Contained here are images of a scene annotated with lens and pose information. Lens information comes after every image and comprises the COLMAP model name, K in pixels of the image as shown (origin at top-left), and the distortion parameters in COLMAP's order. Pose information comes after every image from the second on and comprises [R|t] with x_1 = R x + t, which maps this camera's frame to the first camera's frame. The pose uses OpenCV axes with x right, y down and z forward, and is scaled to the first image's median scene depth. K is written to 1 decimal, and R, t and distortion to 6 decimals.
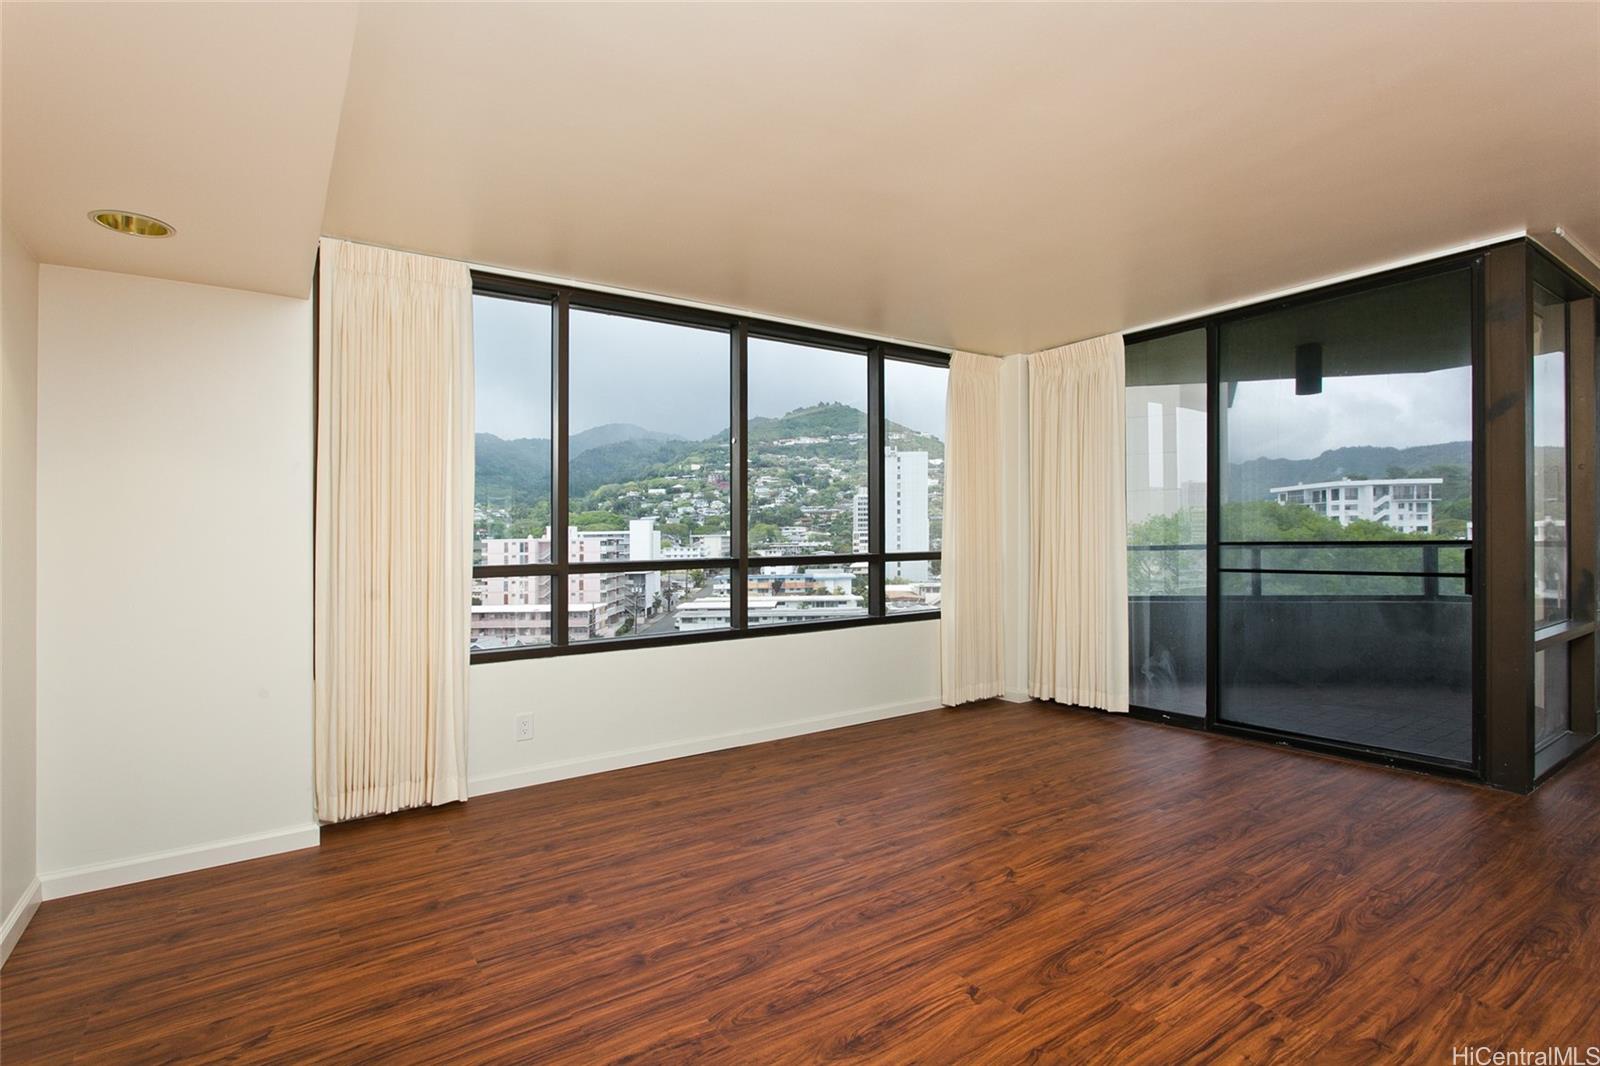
lens RADIAL K [[772.2, 0, 788.7], [0, 772.2, 528.7], [0, 0, 1]] dist [-0.018684, 0.007172]
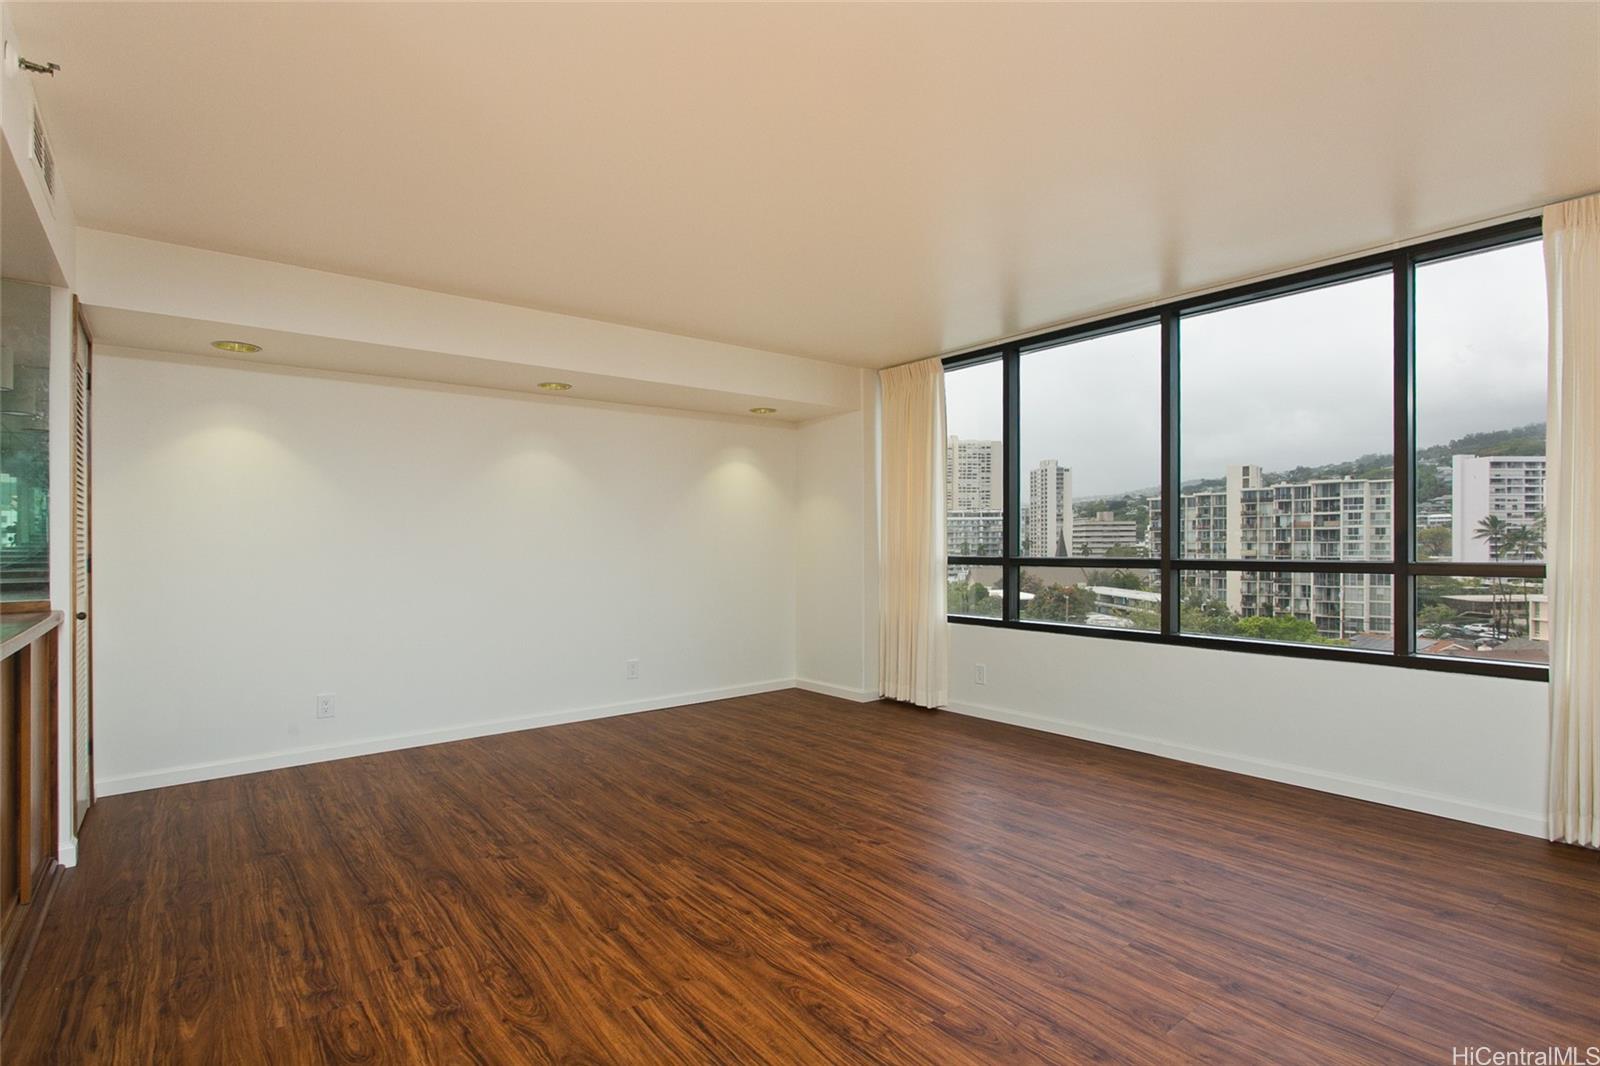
lens RADIAL K [[772.2, 0, 806.9], [0, 772.2, 532.1], [0, 0, 1]] dist [-0.018684, 0.007172]
pose [[0.083116, 0.004152, -0.996531, 1.421878], [0.019566, 0.999792, 0.005797, -0.015981], [0.996348, -0.019980, 0.083018, 0.824579]]
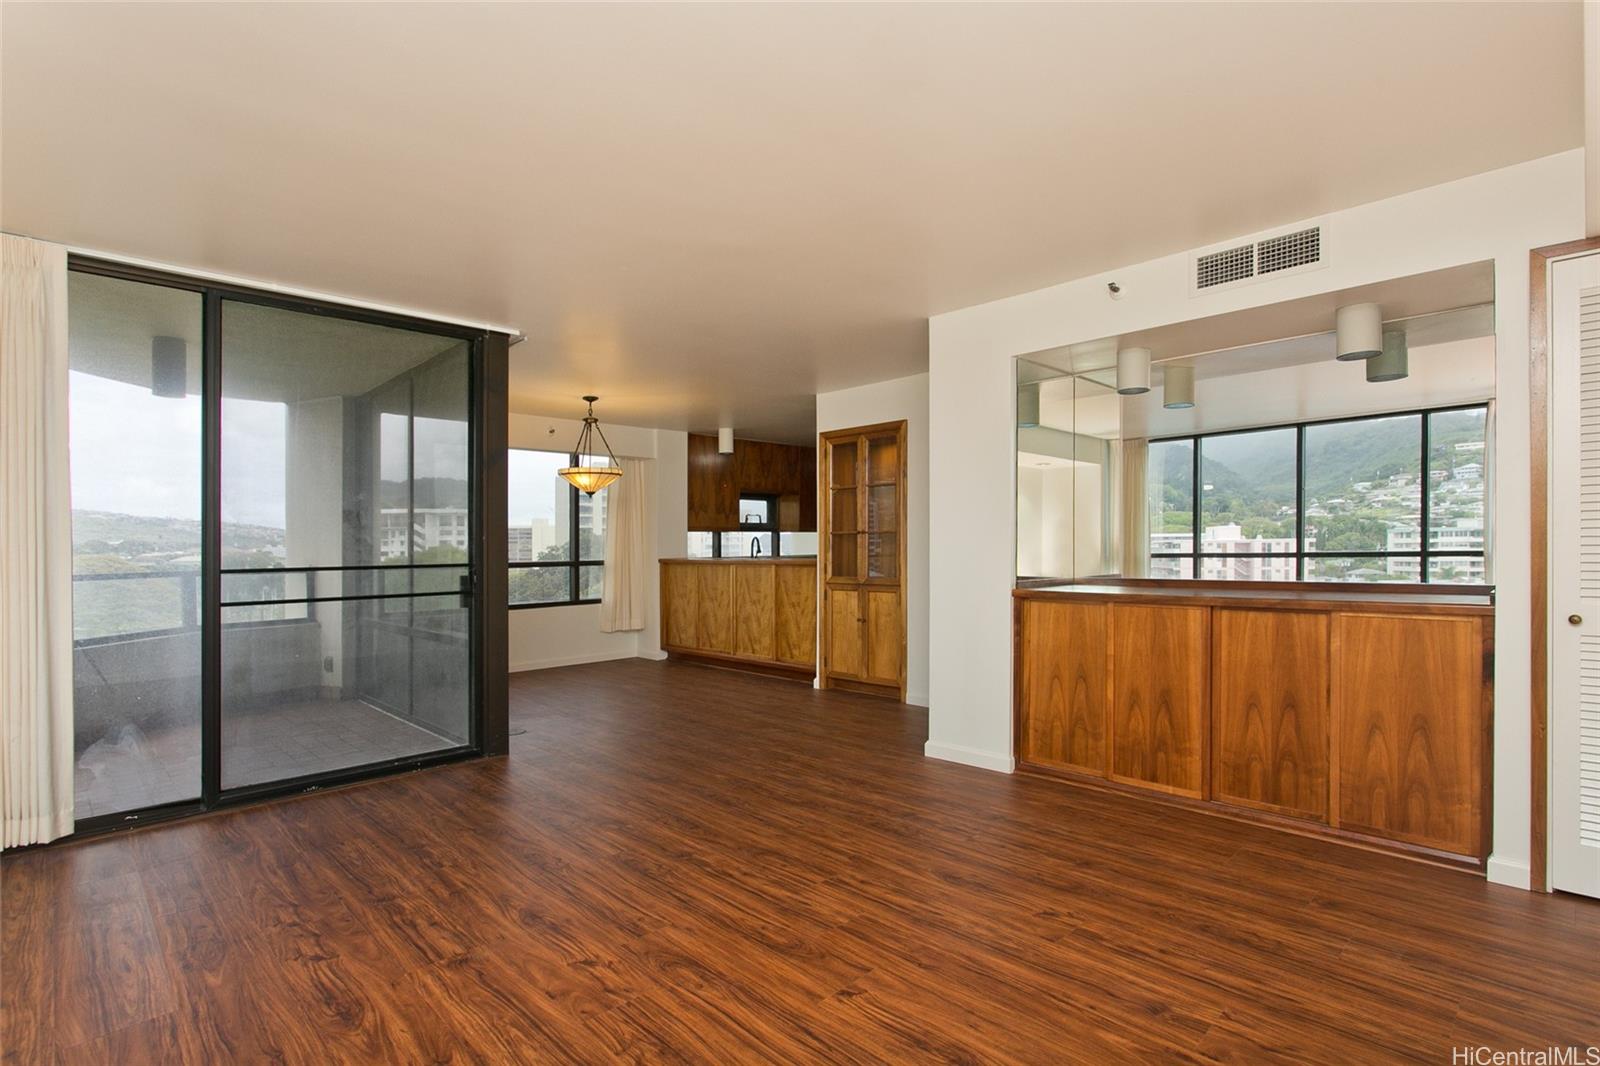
lens RADIAL K [[772.2, 0, 813.3], [0, 772.2, 534.7], [0, 0, 1]] dist [-0.018684, 0.007172]
pose [[-0.185416, 0.035108, 0.982033, -0.584331], [0.003444, 0.999379, -0.035078, 0.020915], [-0.982654, -0.003122, -0.185422, 0.927971]]
